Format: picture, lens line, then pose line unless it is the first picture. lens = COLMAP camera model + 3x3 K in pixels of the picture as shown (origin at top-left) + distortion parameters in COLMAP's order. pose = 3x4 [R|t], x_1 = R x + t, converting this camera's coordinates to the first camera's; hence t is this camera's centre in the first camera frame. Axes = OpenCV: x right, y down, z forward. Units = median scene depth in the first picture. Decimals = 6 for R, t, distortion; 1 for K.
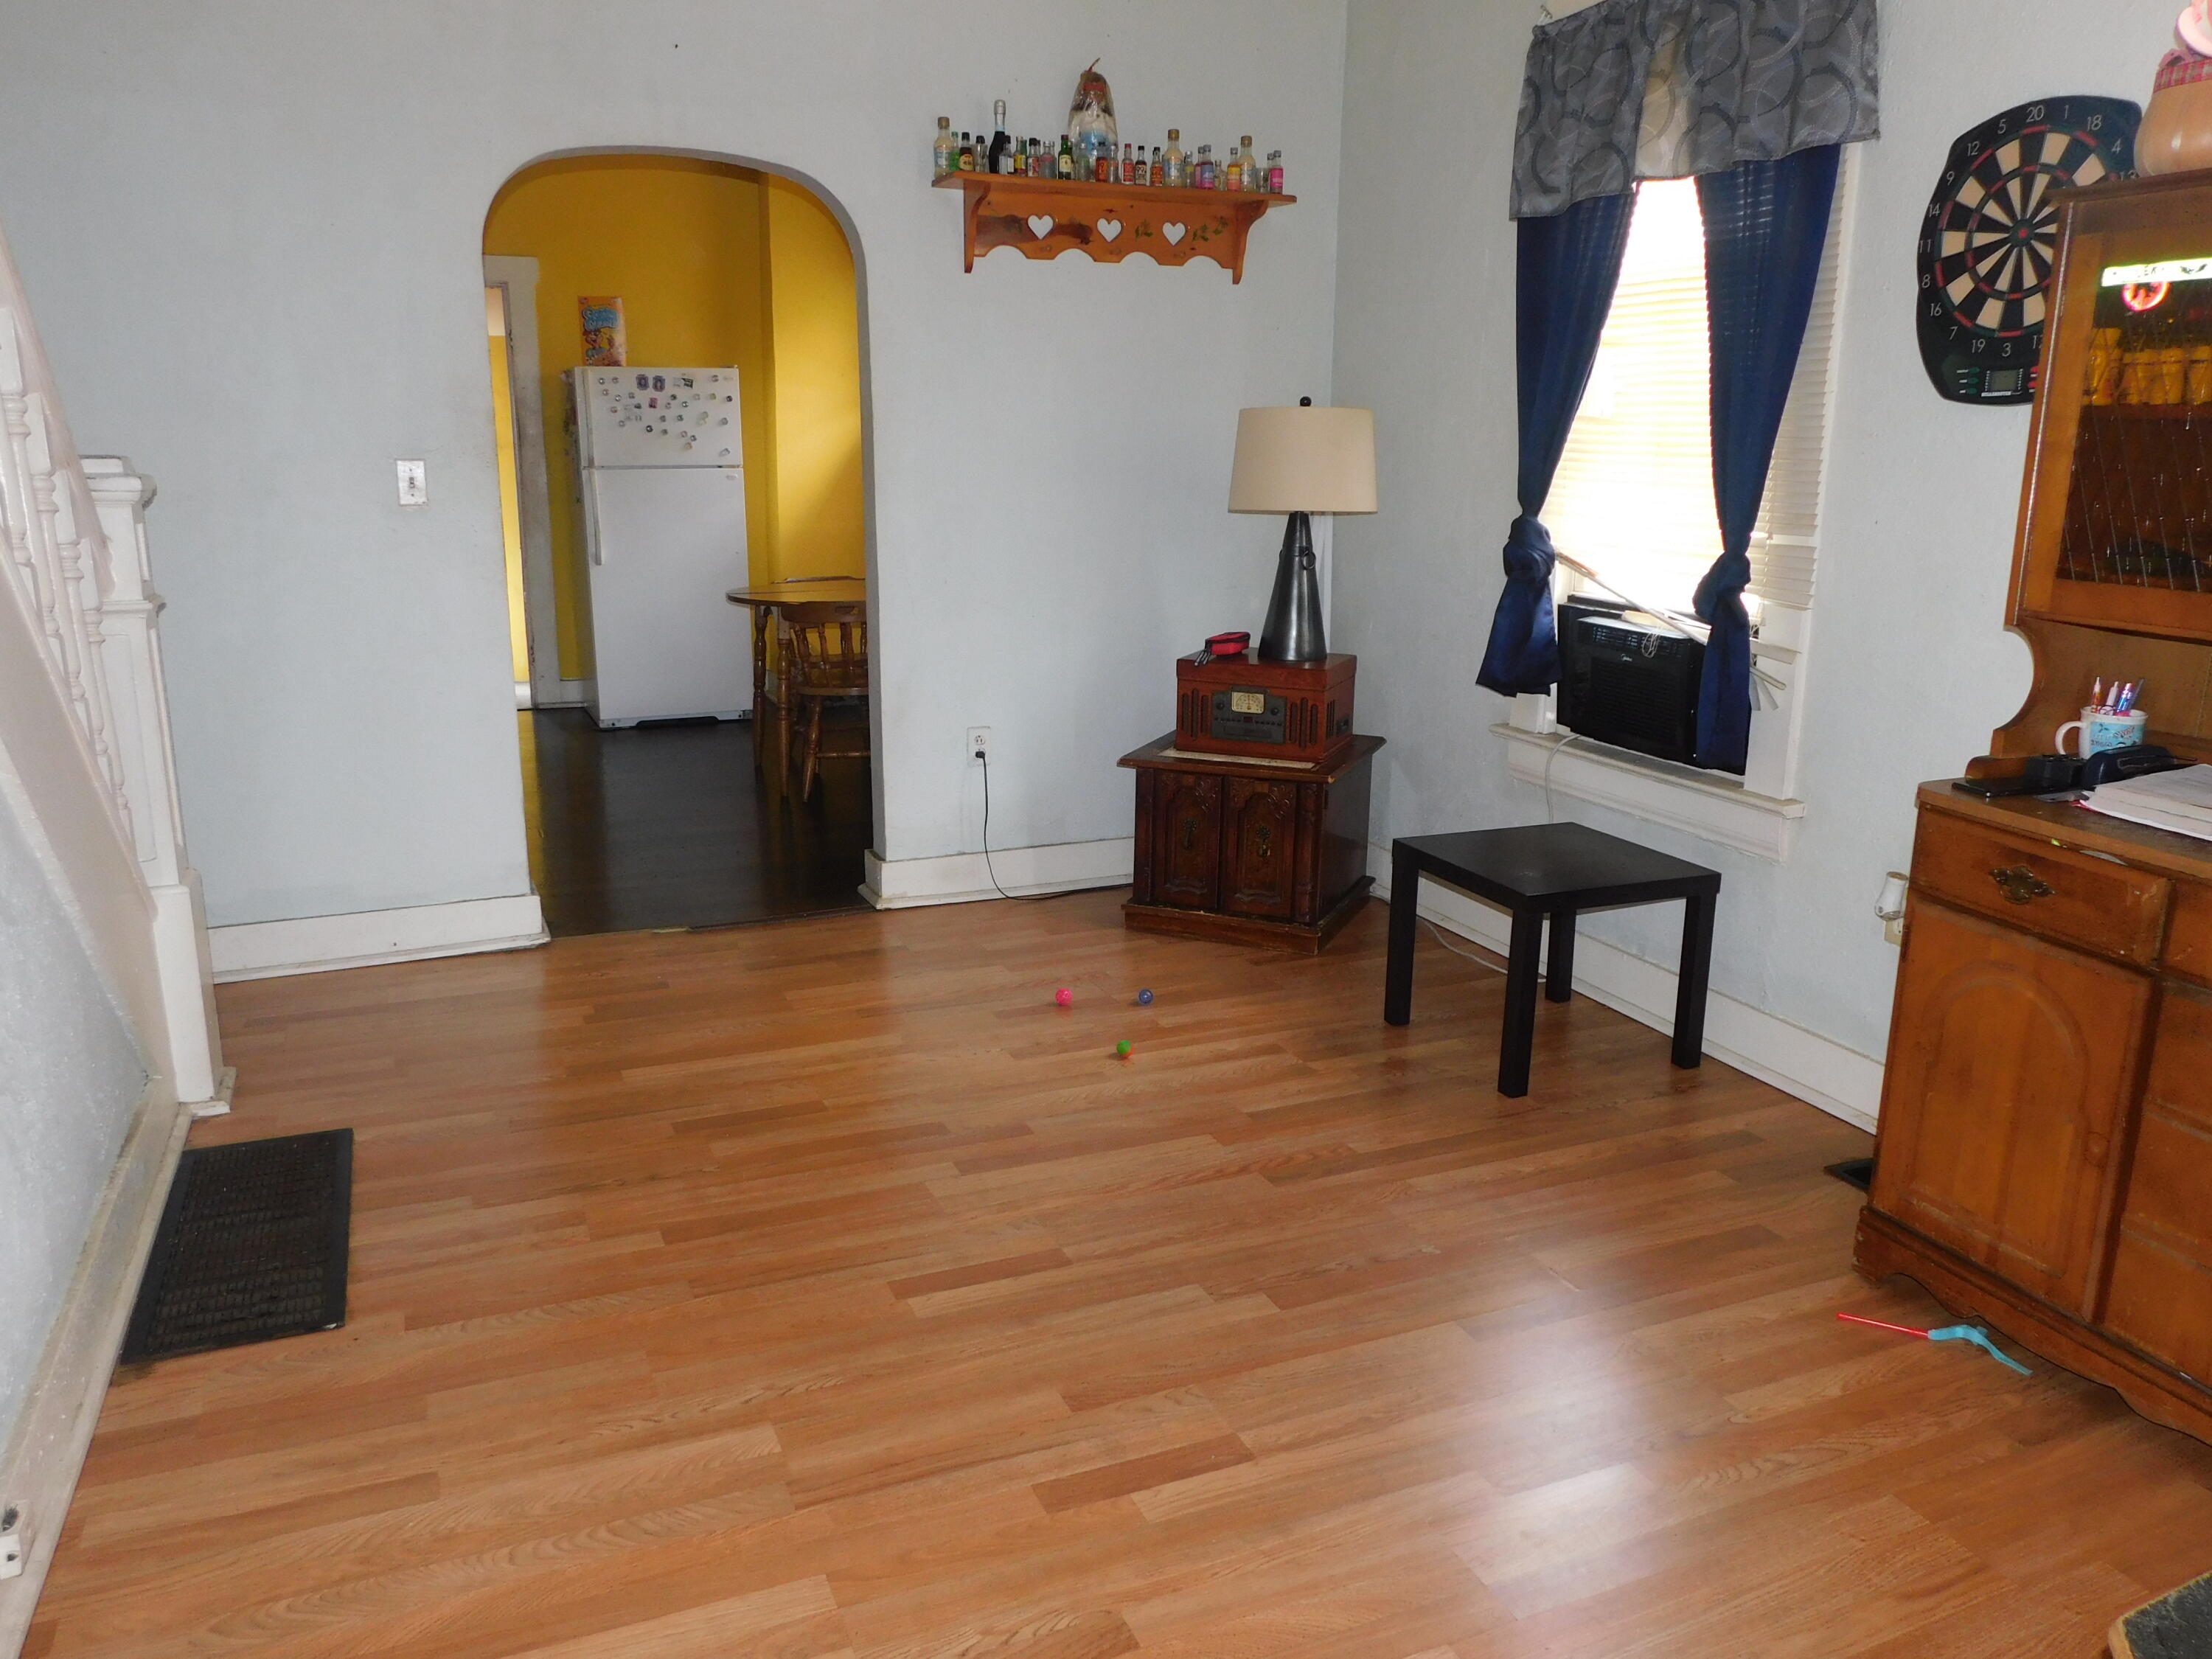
lens RADIAL K [[1623.7, 0, 1112.7], [0, 1623.7, 832.6], [0, 0, 1]] dist [-0.024476, 0.003903]
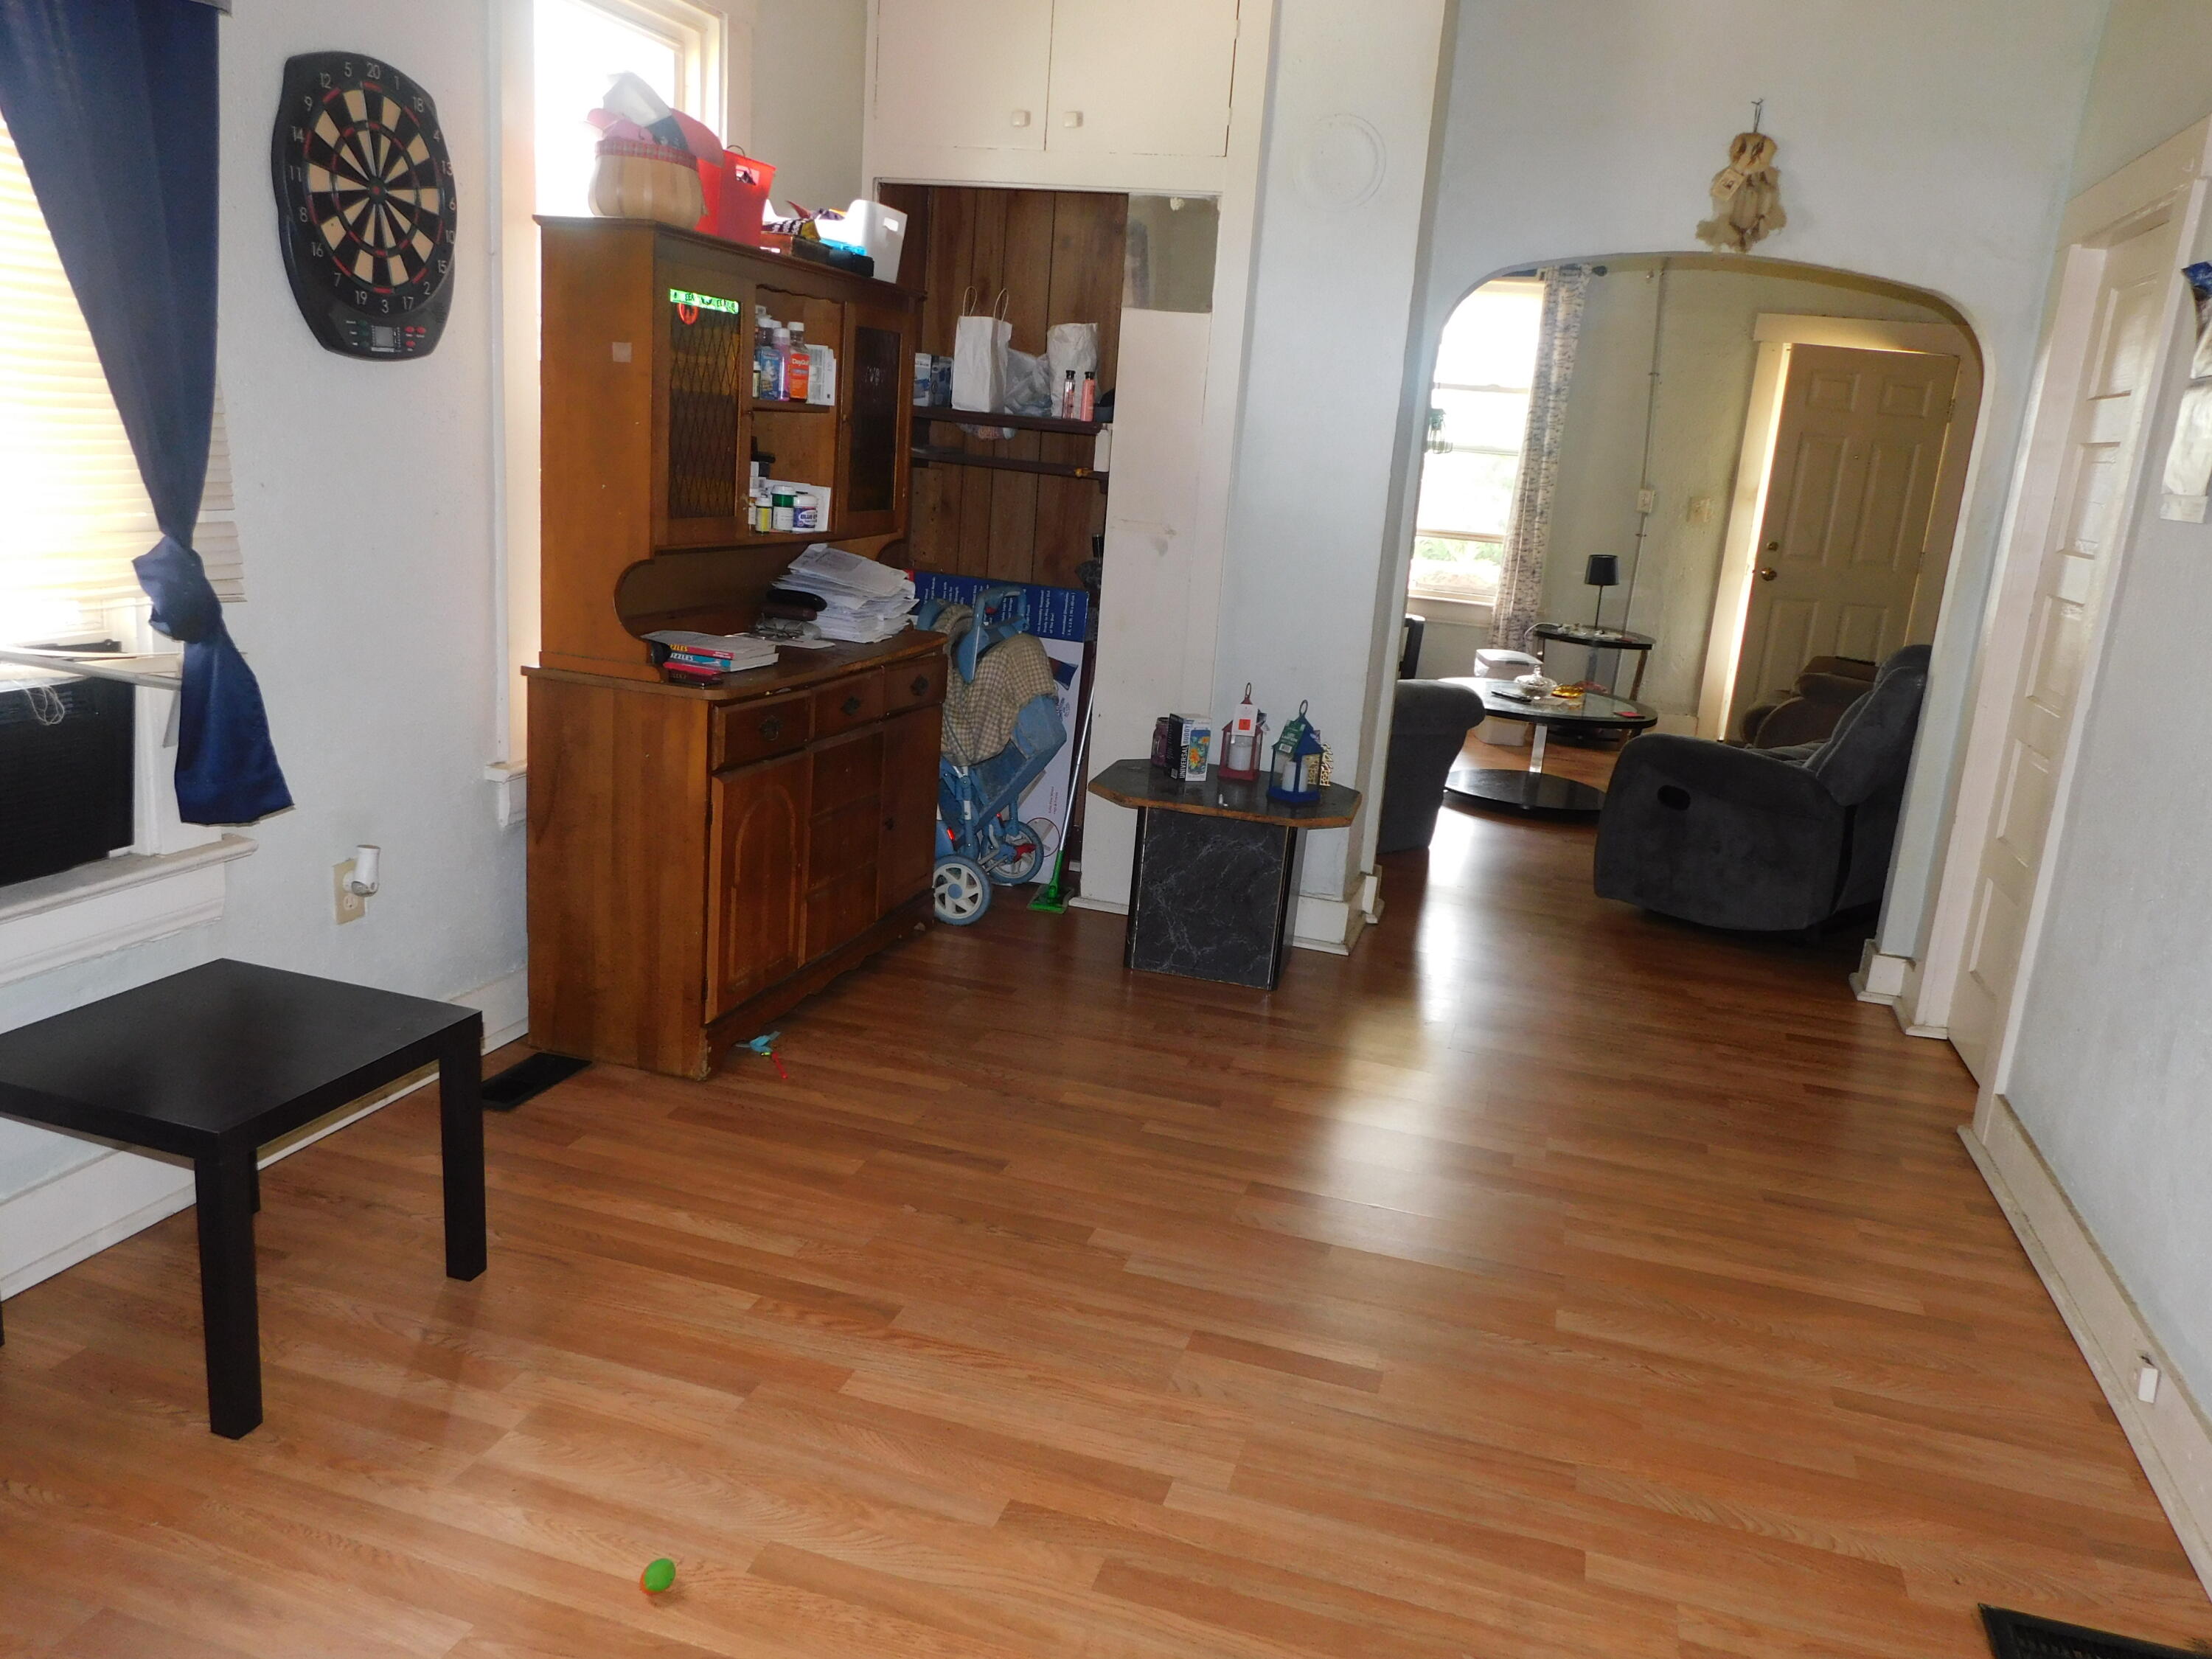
lens RADIAL K [[1623.7, 0, 1112.7], [0, 1623.7, 831.2], [0, 0, 1]] dist [-0.024476, 0.003903]
pose [[-0.759749, -0.222119, 0.611101, -0.480392], [0.069558, 0.906685, 0.416034, -0.383948], [-0.646485, 0.358589, -0.673402, 1.479741]]
